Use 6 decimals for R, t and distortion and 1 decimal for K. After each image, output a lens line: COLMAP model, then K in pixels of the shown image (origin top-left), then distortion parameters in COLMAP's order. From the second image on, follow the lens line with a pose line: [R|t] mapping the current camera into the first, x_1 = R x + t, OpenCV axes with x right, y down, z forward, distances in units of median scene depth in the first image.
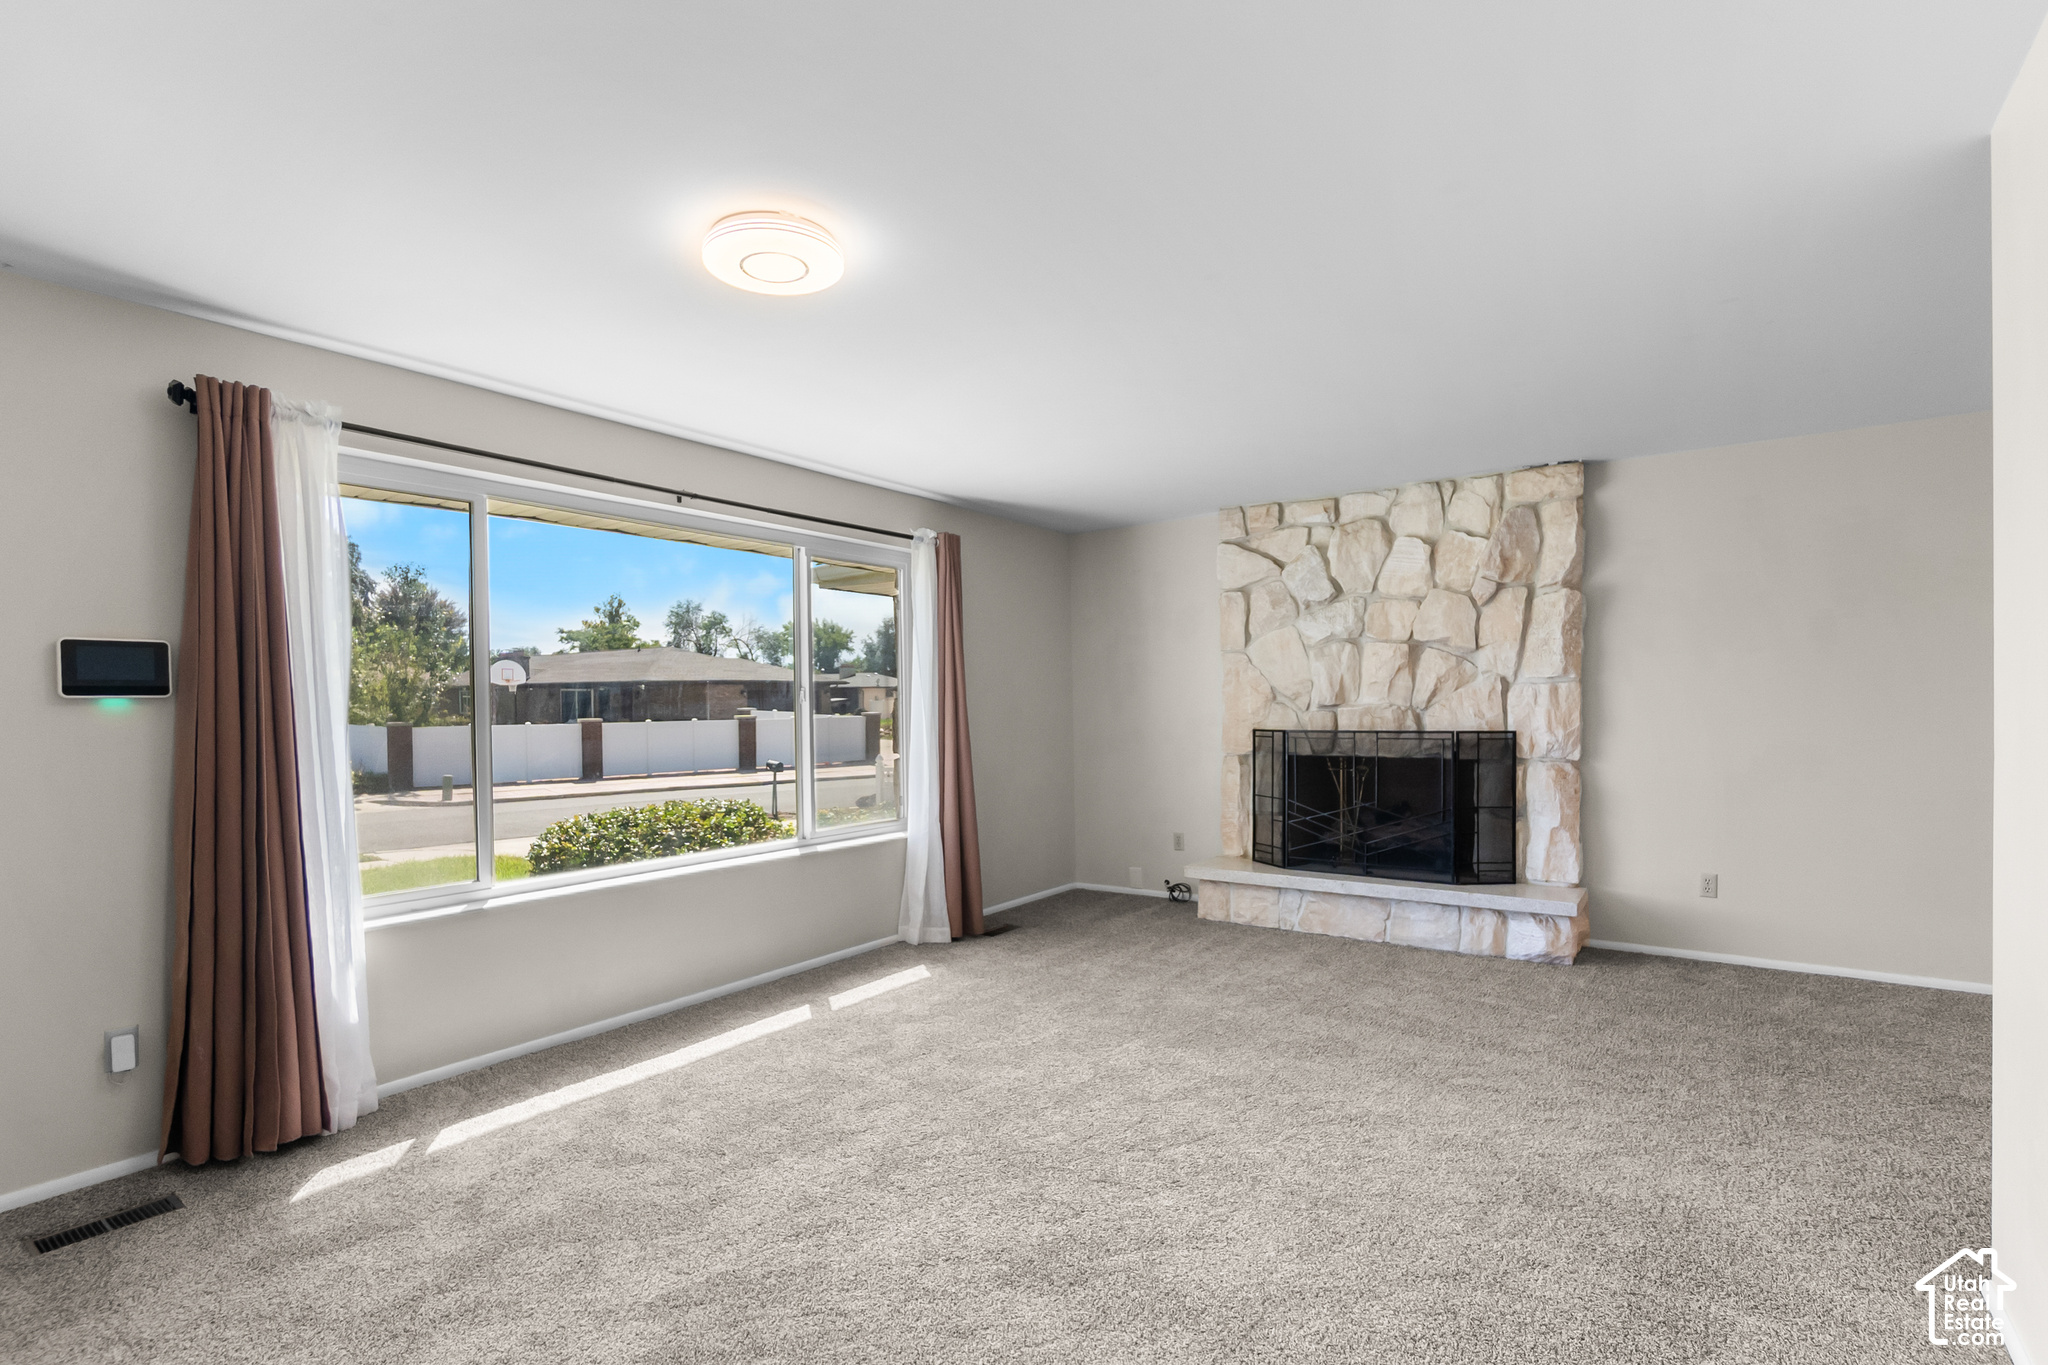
lens RADIAL K [[960.1, 0, 1022.8], [0, 960.1, 714.9], [0, 0, 1]] dist [-0.000004, -0.000008]
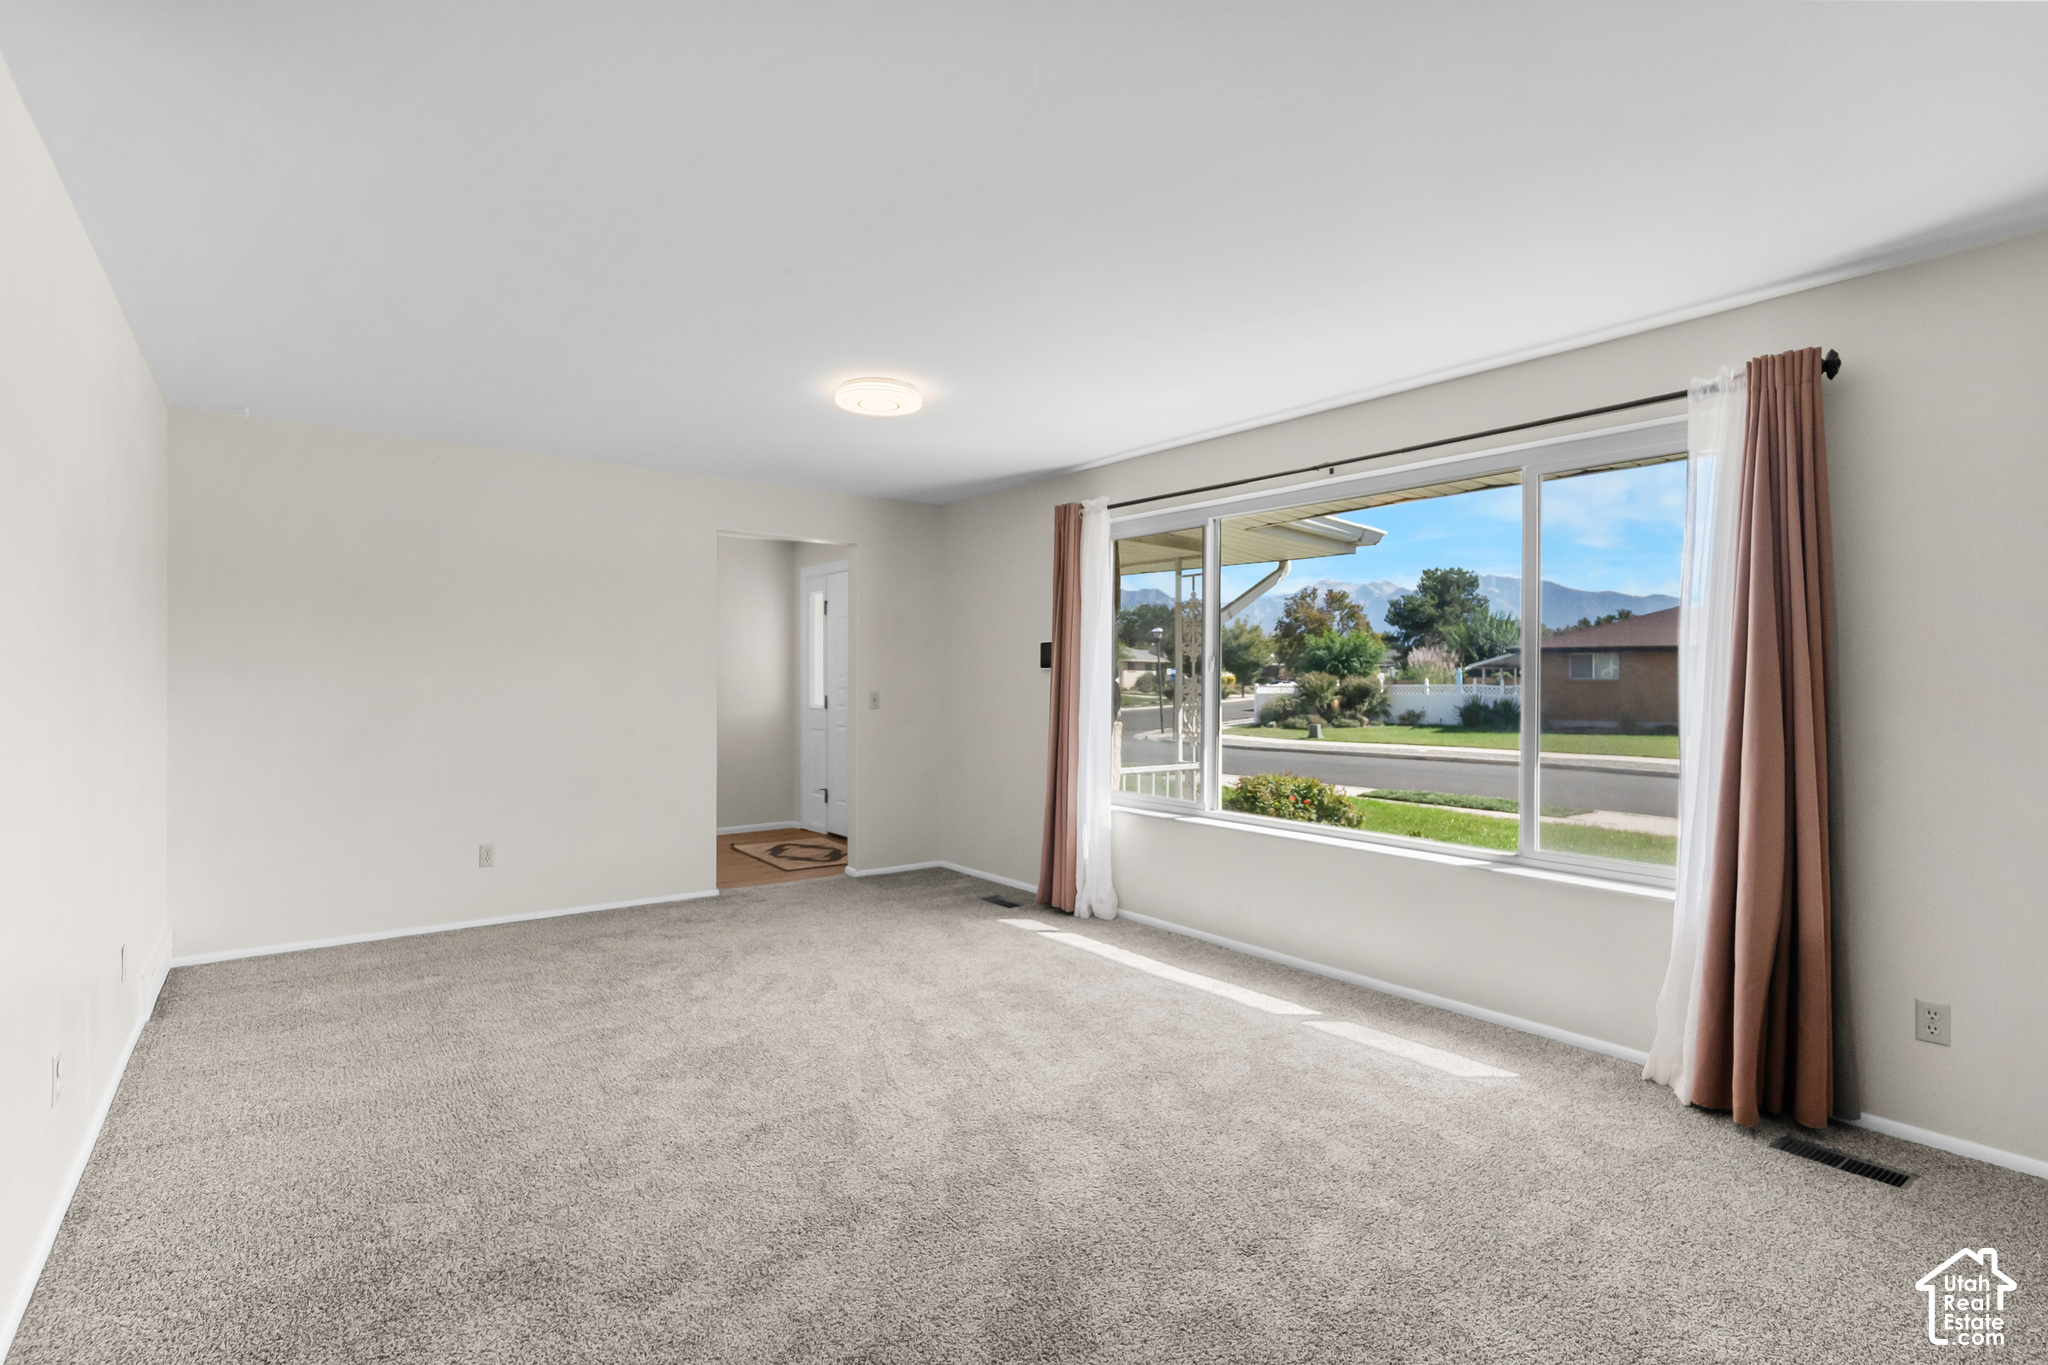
lens RADIAL K [[960.1, 0, 1022.8], [0, 960.1, 714.9], [0, 0, 1]] dist [-0.000004, -0.000008]
pose [[-0.275655, 0.047170, -0.960099, 0.867966], [-0.013947, 0.998494, 0.053060, -0.024496], [0.961156, 0.028017, -0.274581, 1.205190]]
